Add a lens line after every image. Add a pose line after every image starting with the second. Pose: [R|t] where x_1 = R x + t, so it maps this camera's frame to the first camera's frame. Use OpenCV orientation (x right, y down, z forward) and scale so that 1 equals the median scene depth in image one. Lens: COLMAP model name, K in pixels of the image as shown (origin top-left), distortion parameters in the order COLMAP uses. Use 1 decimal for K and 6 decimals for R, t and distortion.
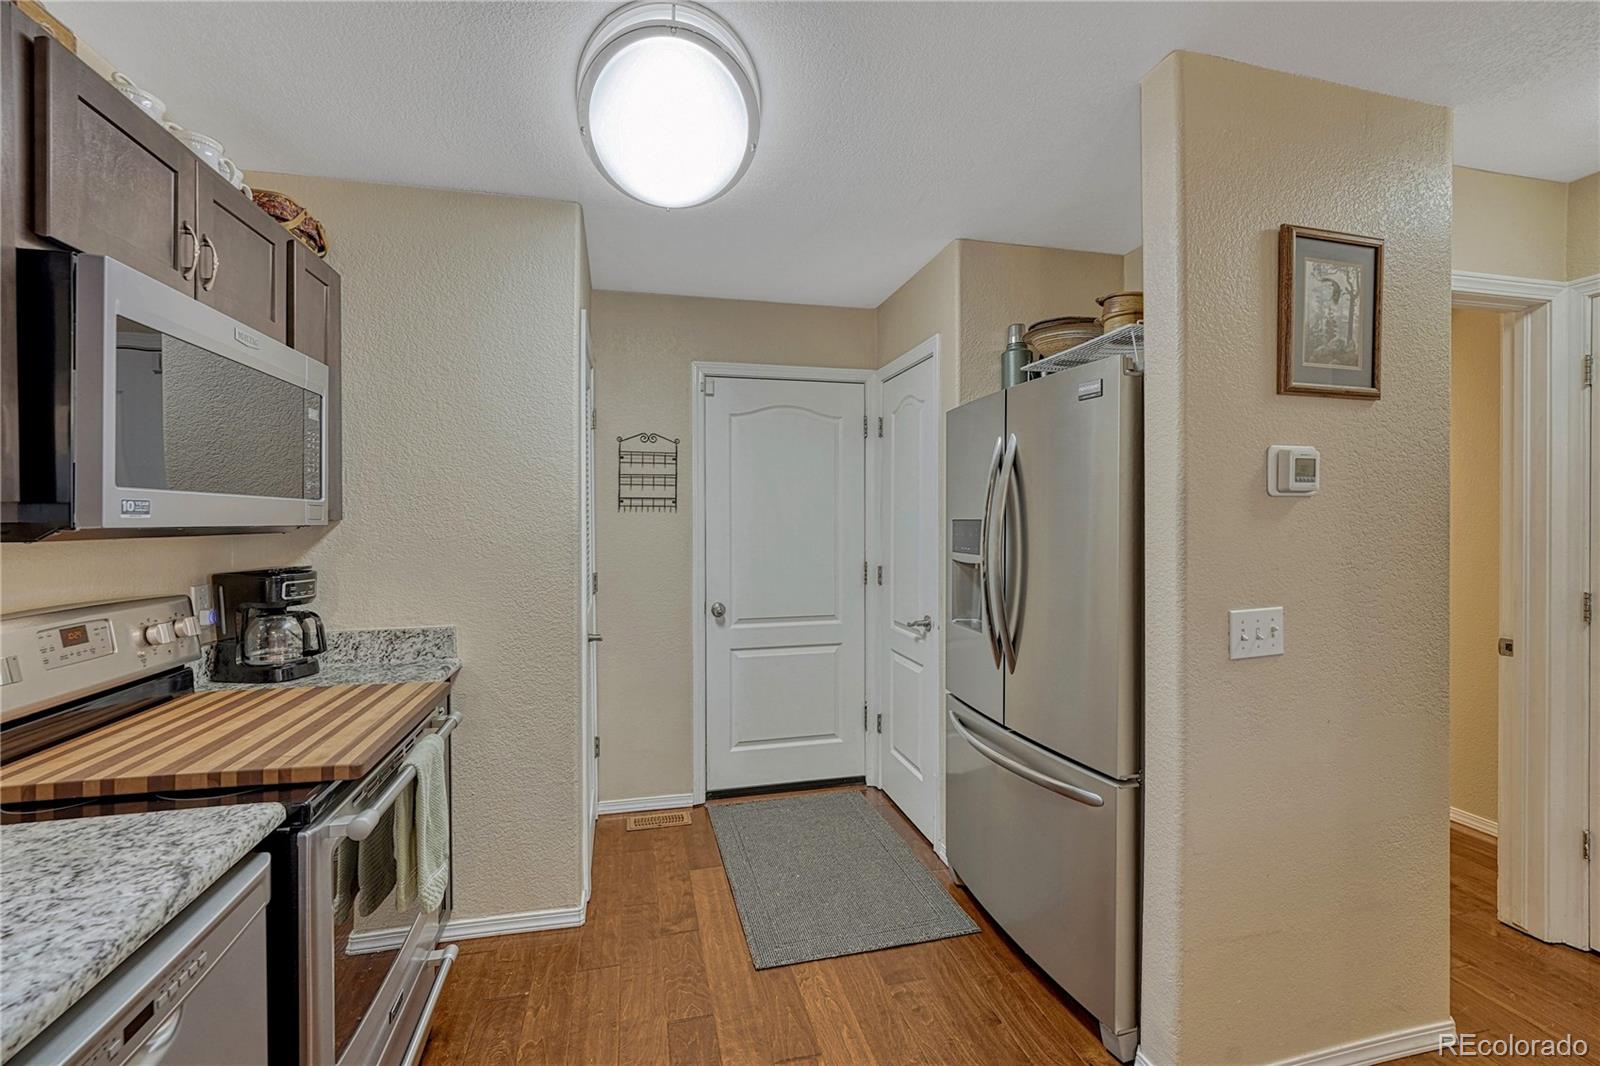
lens RADIAL K [[672.2, 0, 793.3], [0, 672.2, 520.7], [0, 0, 1]] dist [-0.005231, -0.000209]
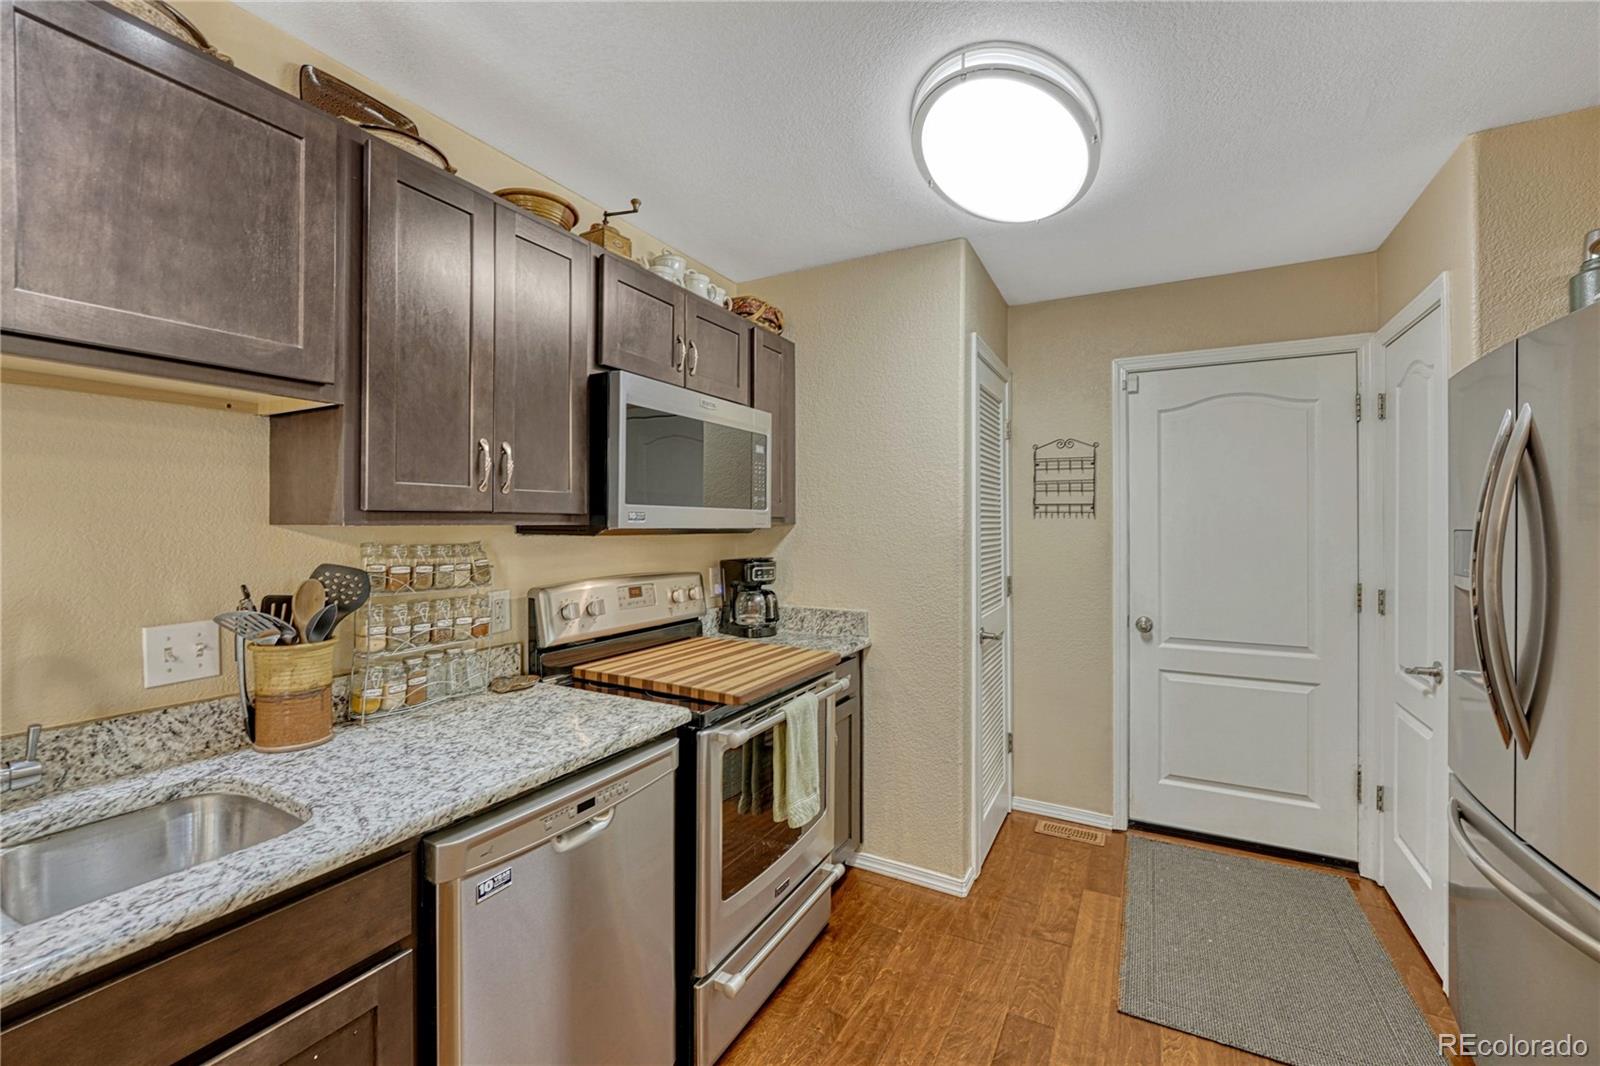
lens RADIAL K [[659.9, 0, 801.3], [0, 659.9, 520.8], [0, 0, 1]] dist [-0.007396, 0.000072]
pose [[0.744704, 0.002271, -0.667391, 0.226714], [-0.008076, 0.999952, -0.005610, -0.001071], [0.667346, 0.009568, 0.744686, 0.024250]]
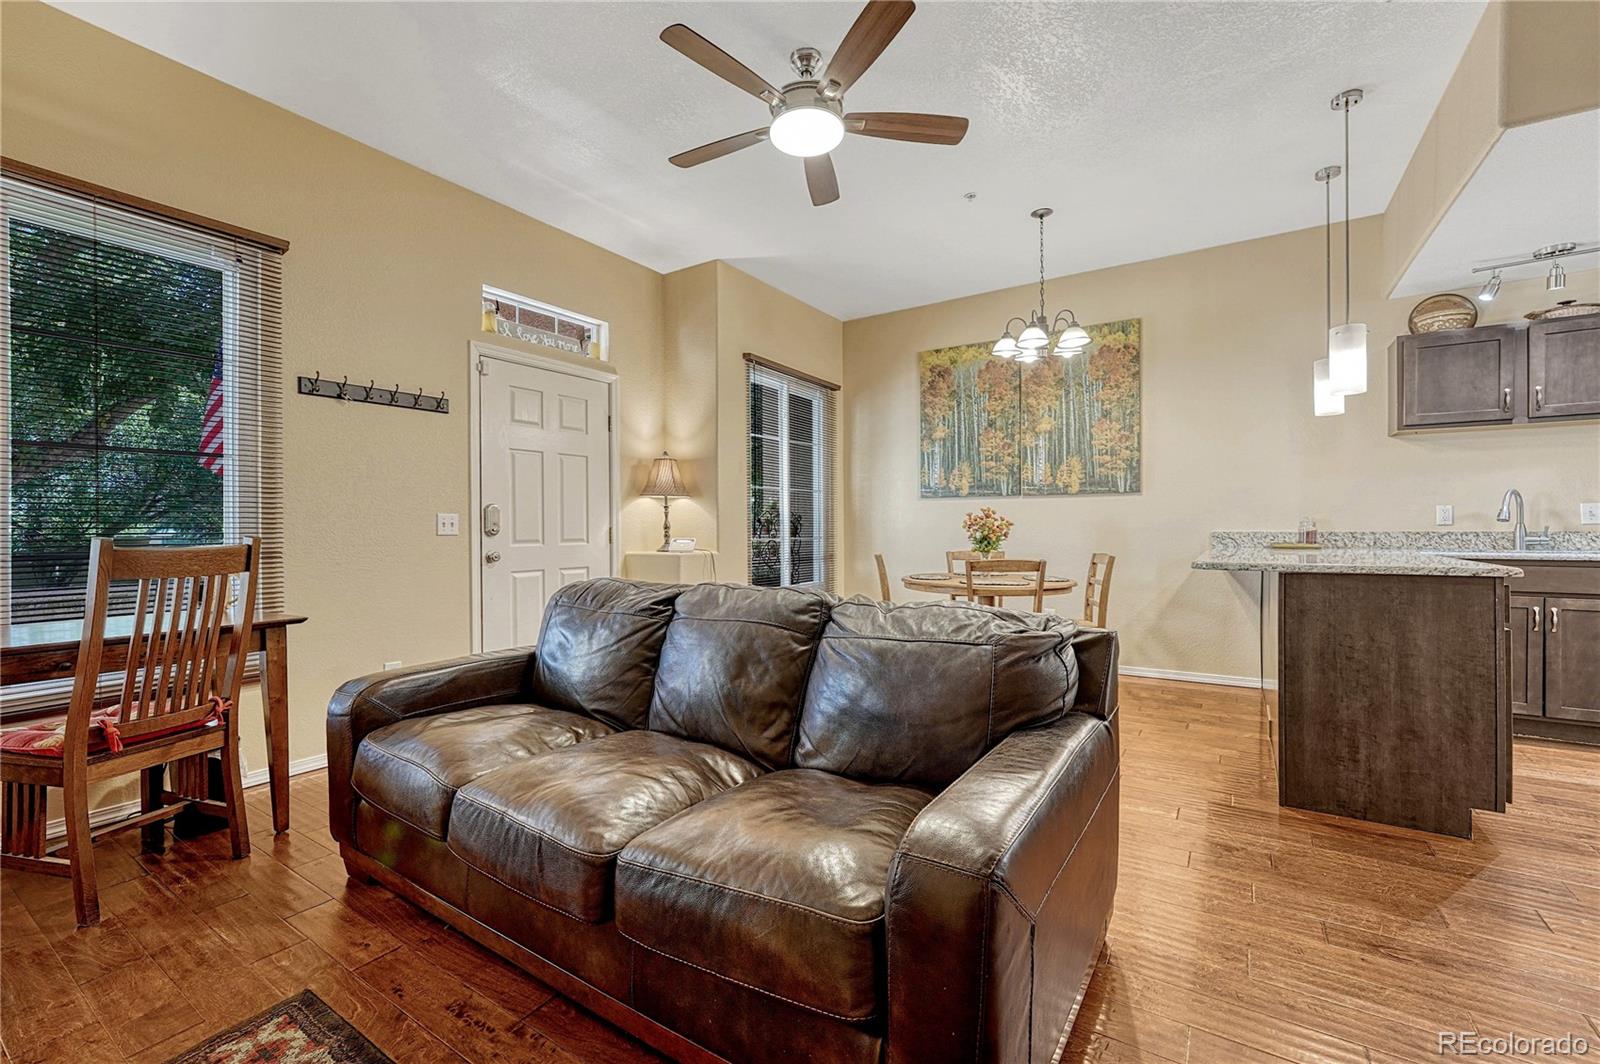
lens RADIAL K [[666.1, 0, 796.6], [0, 666.1, 532.5], [0, 0, 1]] dist [-0.008969, -0.000095]
pose [[-0.724070, 0.010497, -0.689647, 2.118803], [0.004401, 0.999934, 0.010599, 0.148315], [0.689712, 0.004639, -0.724069, -0.101766]]
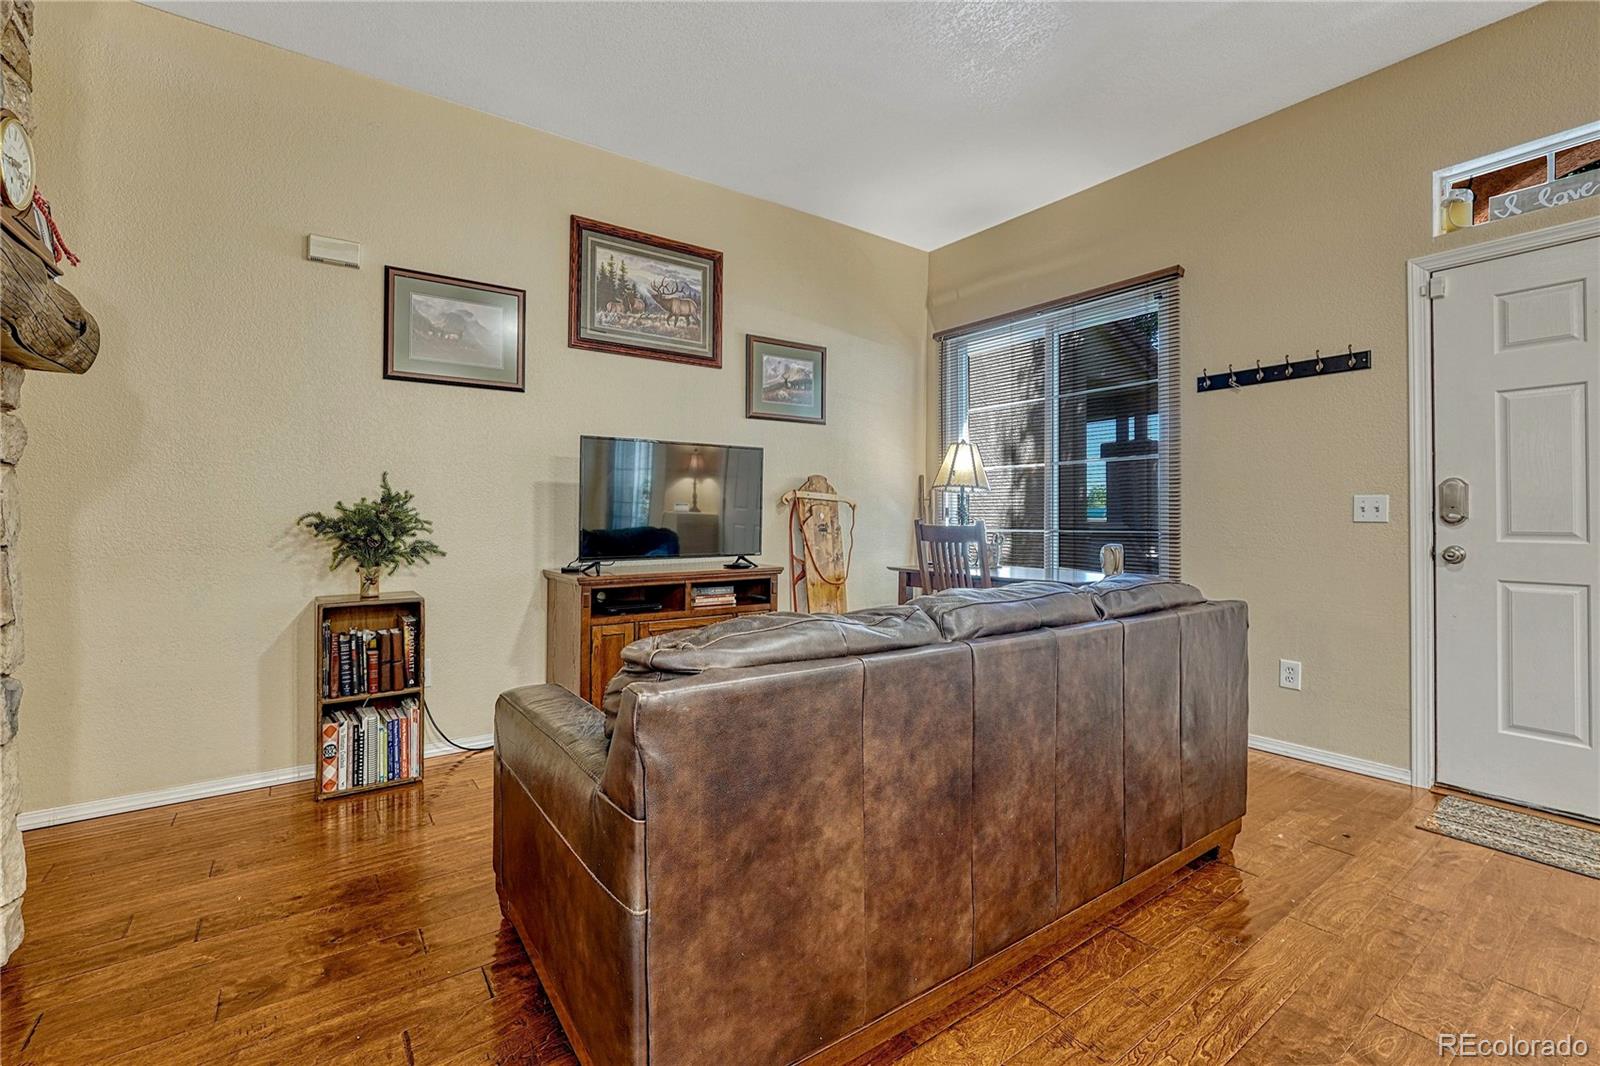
lens RADIAL K [[698.3, 0, 776.6], [0, 698.3, 505.3], [0, 0, 1]] dist [-0.005666, -0.000667]
pose [[-0.374478, 0.015031, 0.927114, 0.716864], [0.004870, 0.999887, -0.014244, 0.149292], [-0.927223, -0.000819, -0.374509, -0.309155]]
